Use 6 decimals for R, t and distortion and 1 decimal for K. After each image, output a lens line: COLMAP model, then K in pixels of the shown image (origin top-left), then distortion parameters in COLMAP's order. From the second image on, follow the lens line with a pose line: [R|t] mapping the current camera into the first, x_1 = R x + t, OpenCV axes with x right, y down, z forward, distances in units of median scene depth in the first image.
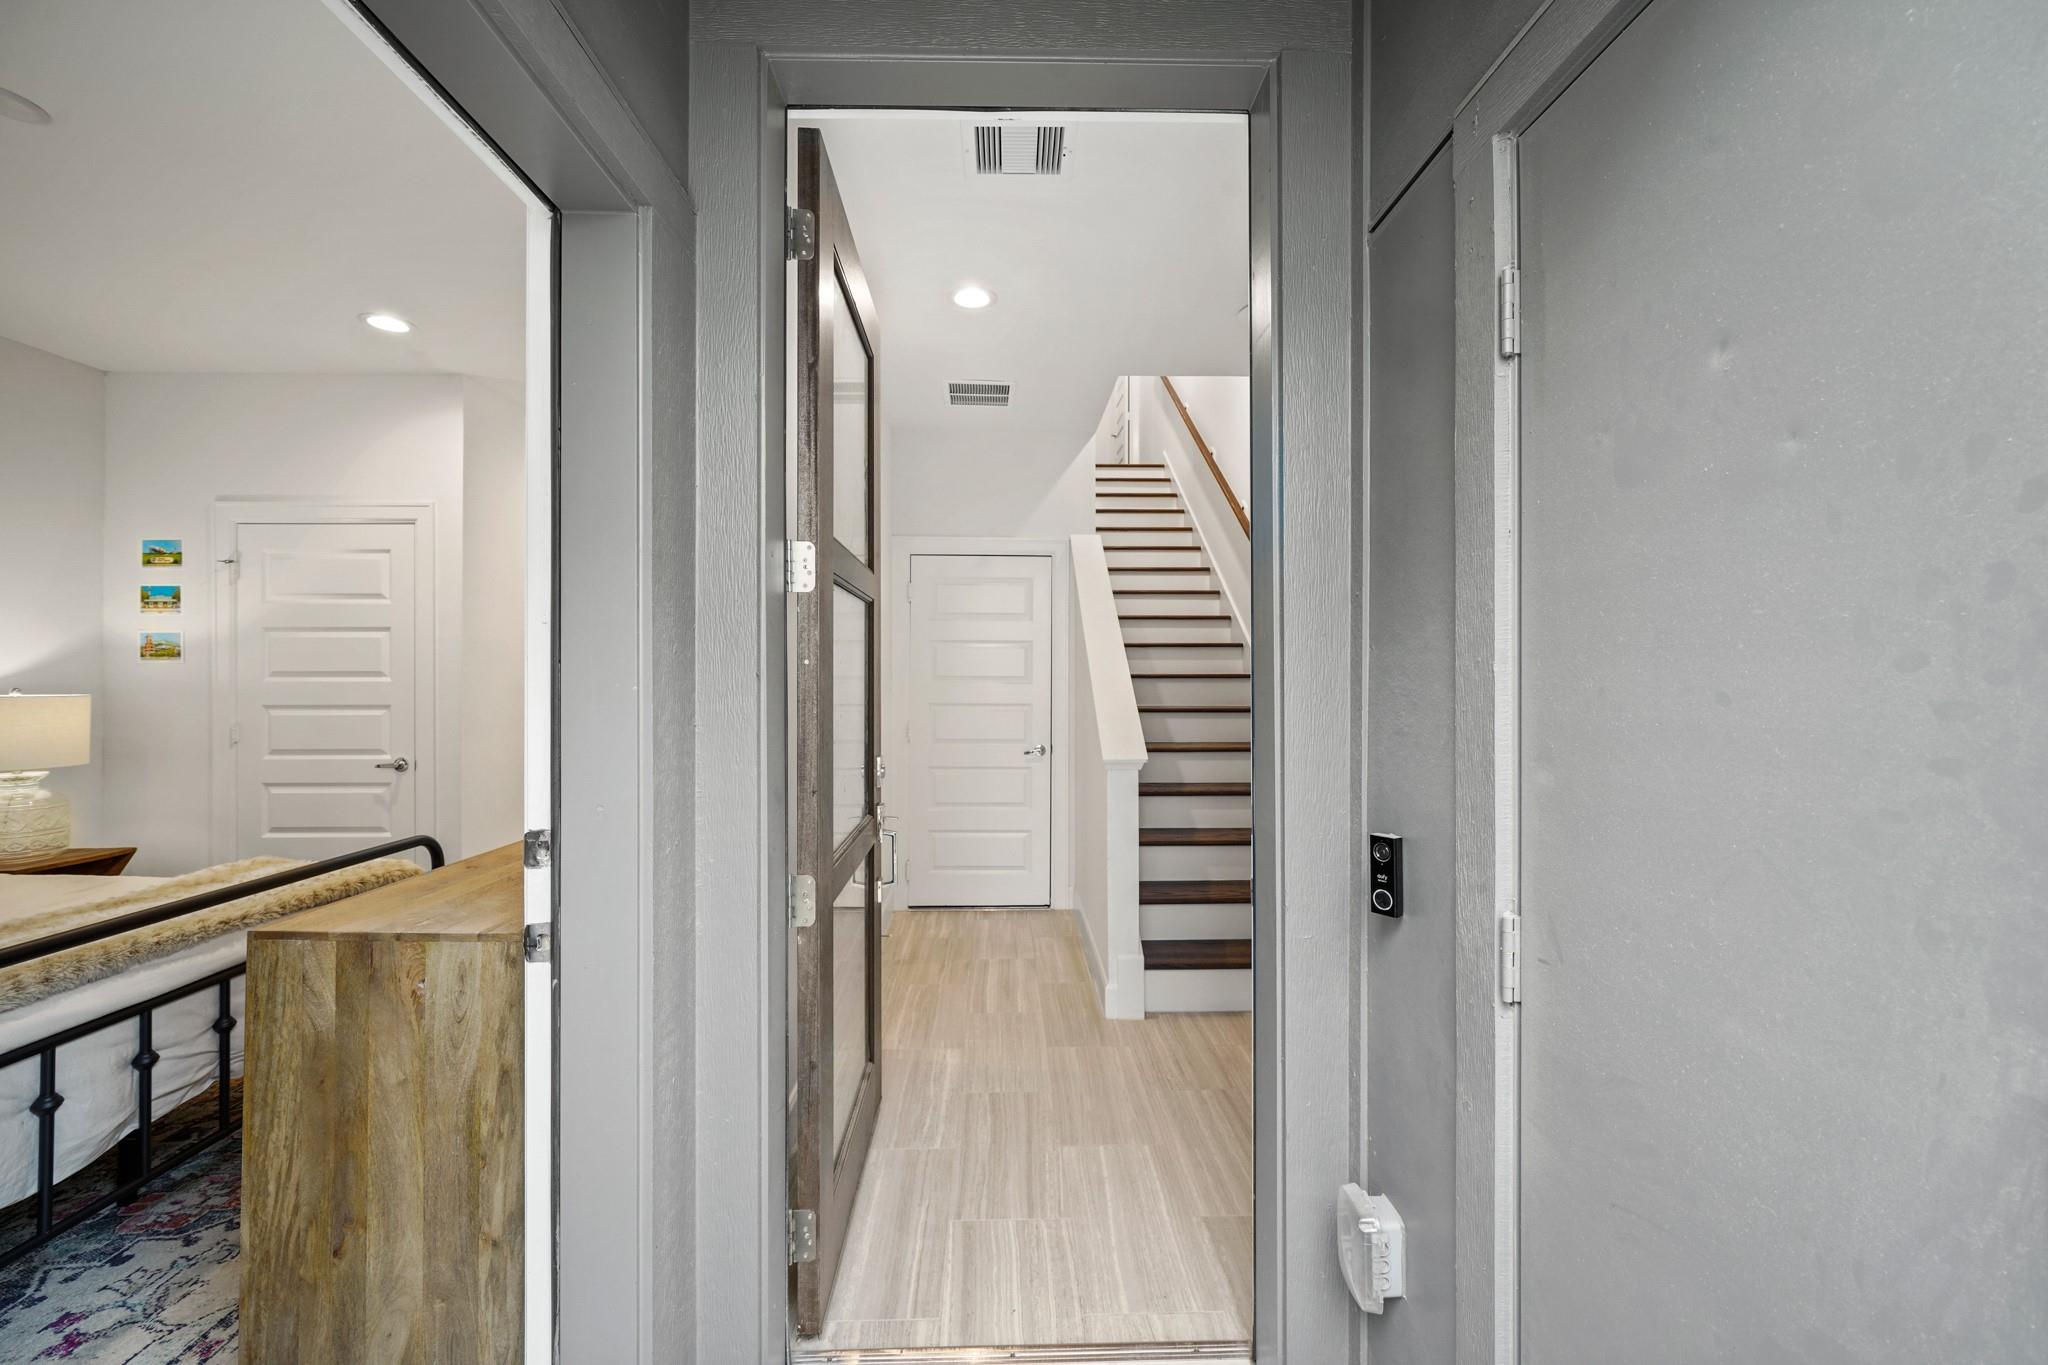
lens RADIAL K [[815.6, 0, 1041.3], [0, 815.6, 677.7], [0, 0, 1]] dist [-0.004040, 0.003170]
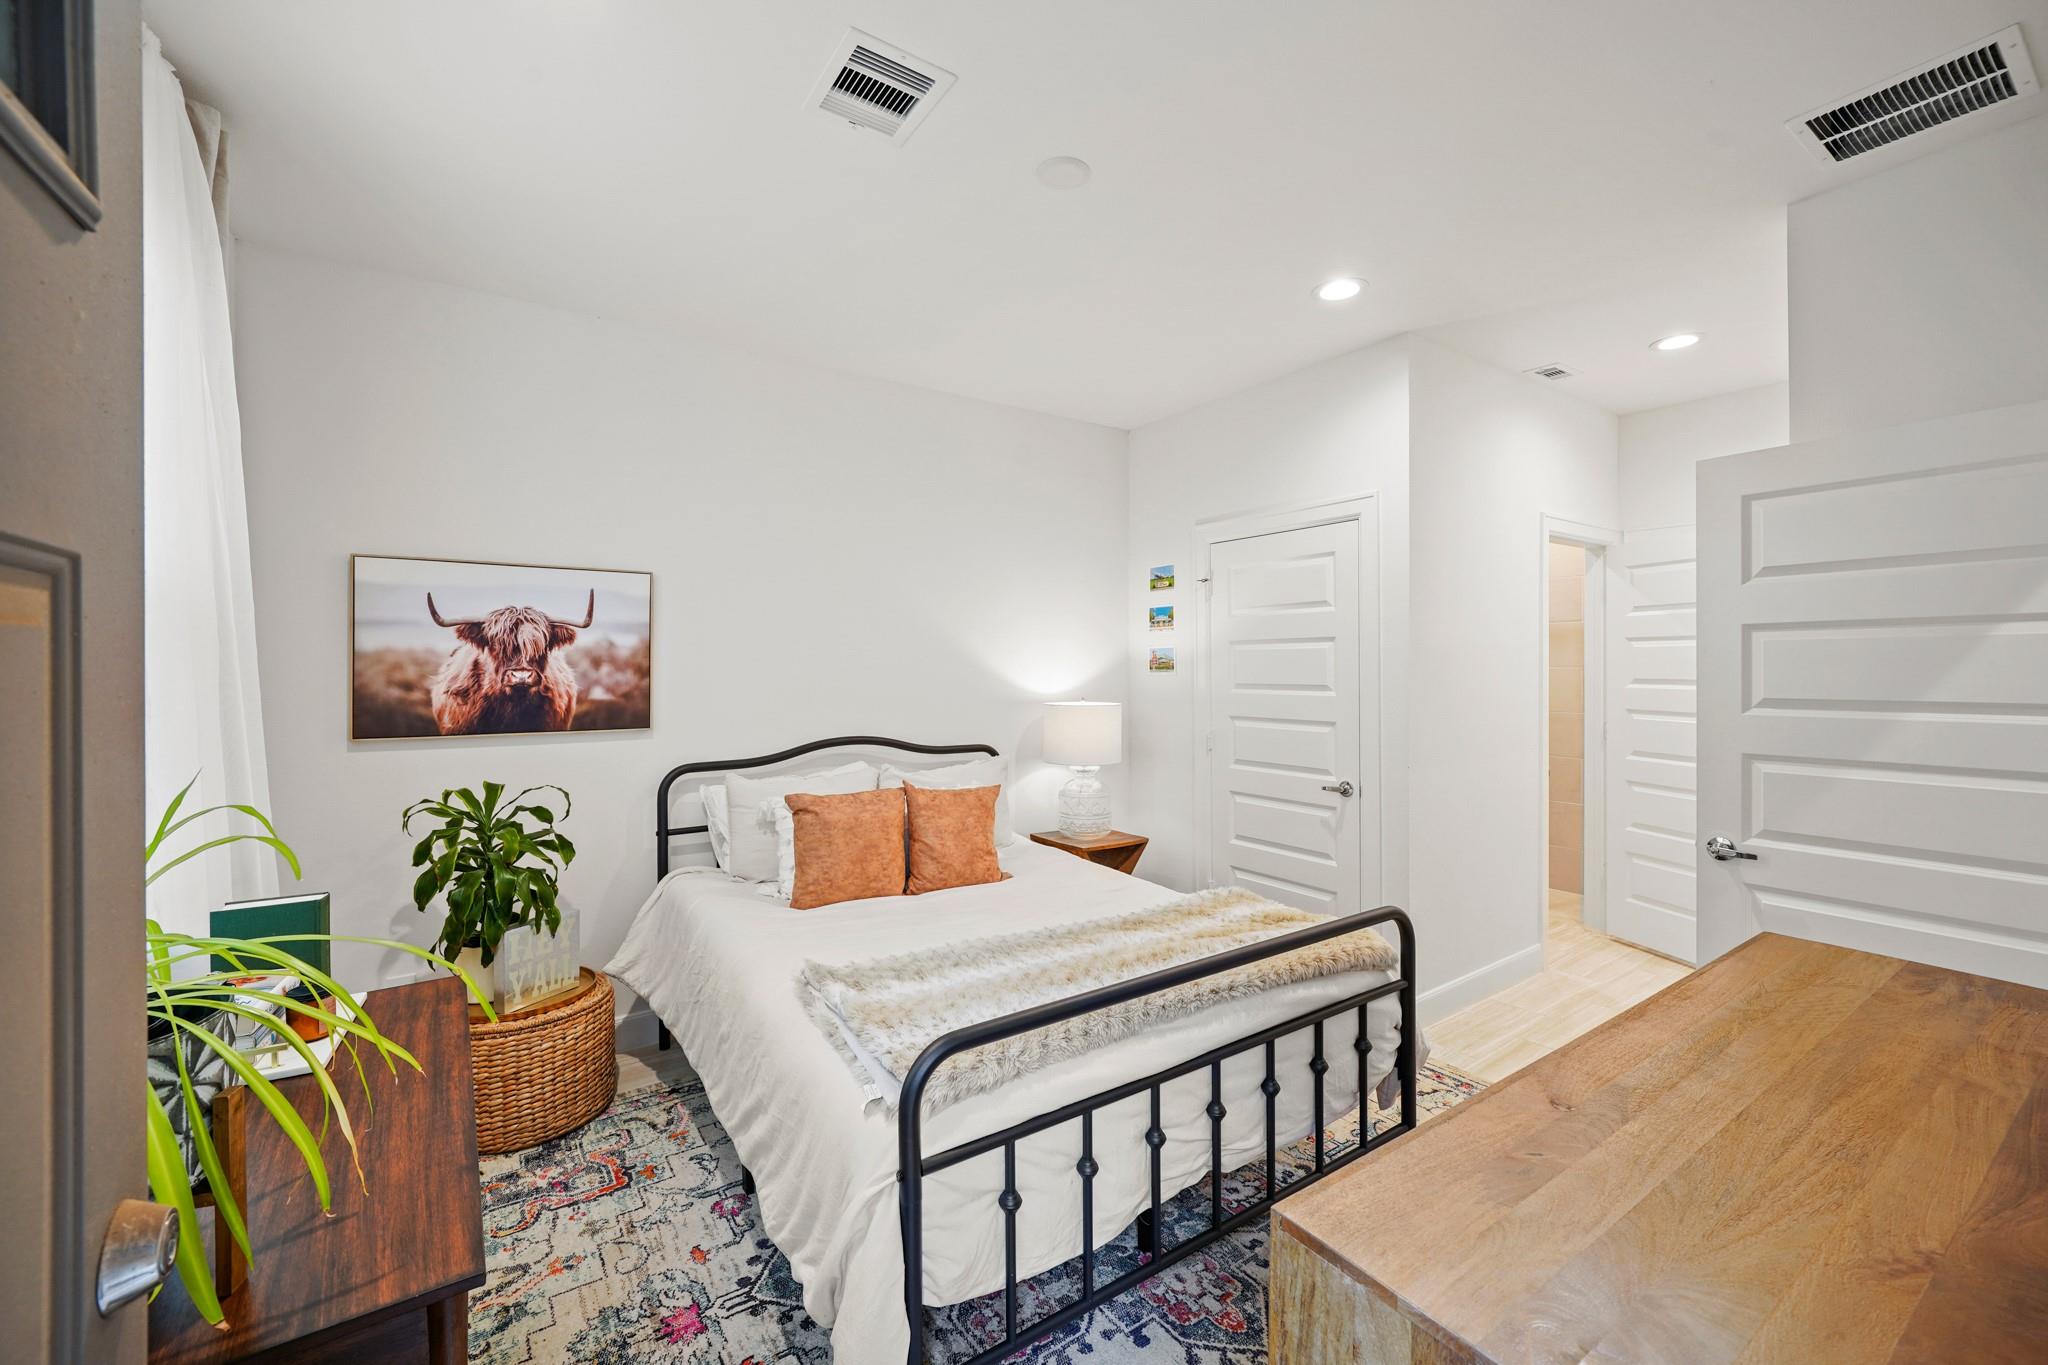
lens RADIAL K [[804.8, 0, 1027.7], [0, 804.8, 674.2], [0, 0, 1]] dist [-0.002366, -0.000035]
pose [[0.551115, 0.006497, -0.834404, -0.269615], [0.009071, 0.999864, 0.013777, -0.040088], [0.834380, -0.015161, 0.550981, 0.246457]]
